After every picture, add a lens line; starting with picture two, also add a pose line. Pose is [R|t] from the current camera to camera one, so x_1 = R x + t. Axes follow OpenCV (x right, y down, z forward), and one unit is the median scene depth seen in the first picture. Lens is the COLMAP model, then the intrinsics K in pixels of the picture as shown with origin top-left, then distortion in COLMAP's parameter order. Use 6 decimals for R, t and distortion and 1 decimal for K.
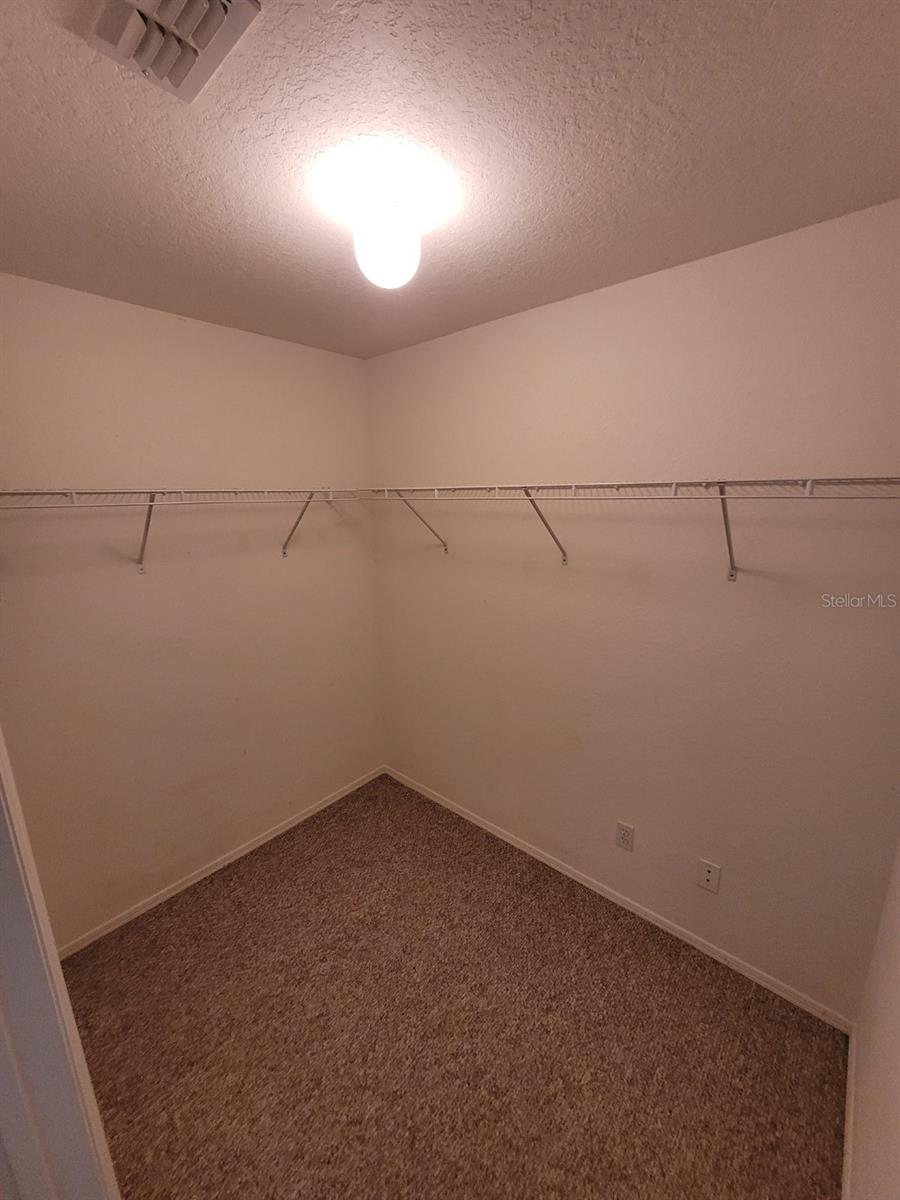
lens RADIAL K [[469.7, 0, 450.5], [0, 469.7, 599.9], [0, 0, 1]] dist [-0.000794, 0.000265]
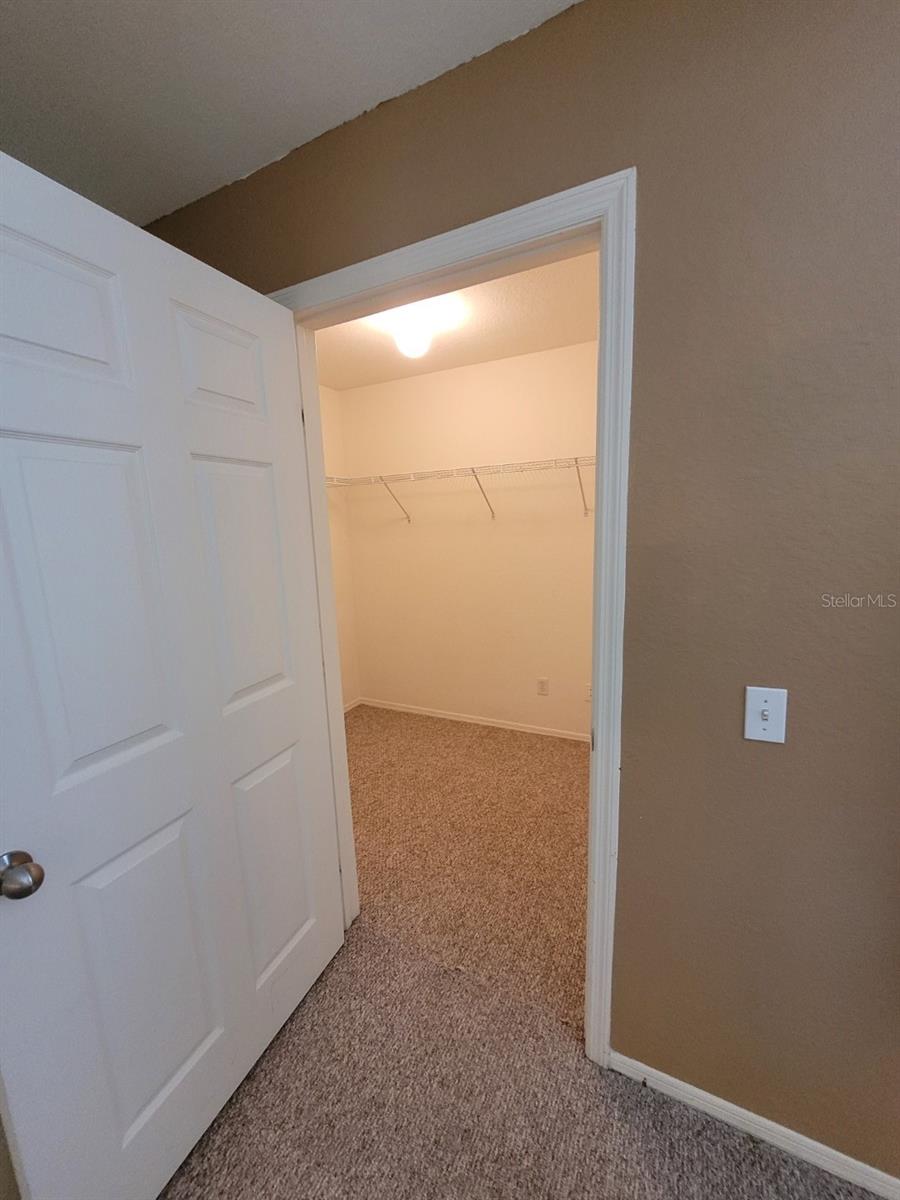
lens RADIAL K [[469.7, 0, 449.7], [0, 469.7, 599.6], [0, 0, 1]] dist [-0.000794, 0.000265]
pose [[0.967813, -0.065204, 0.243076, -0.290175], [0.081254, 0.995086, -0.056588, 0.258077], [-0.238191, 0.074517, 0.968355, -0.474121]]
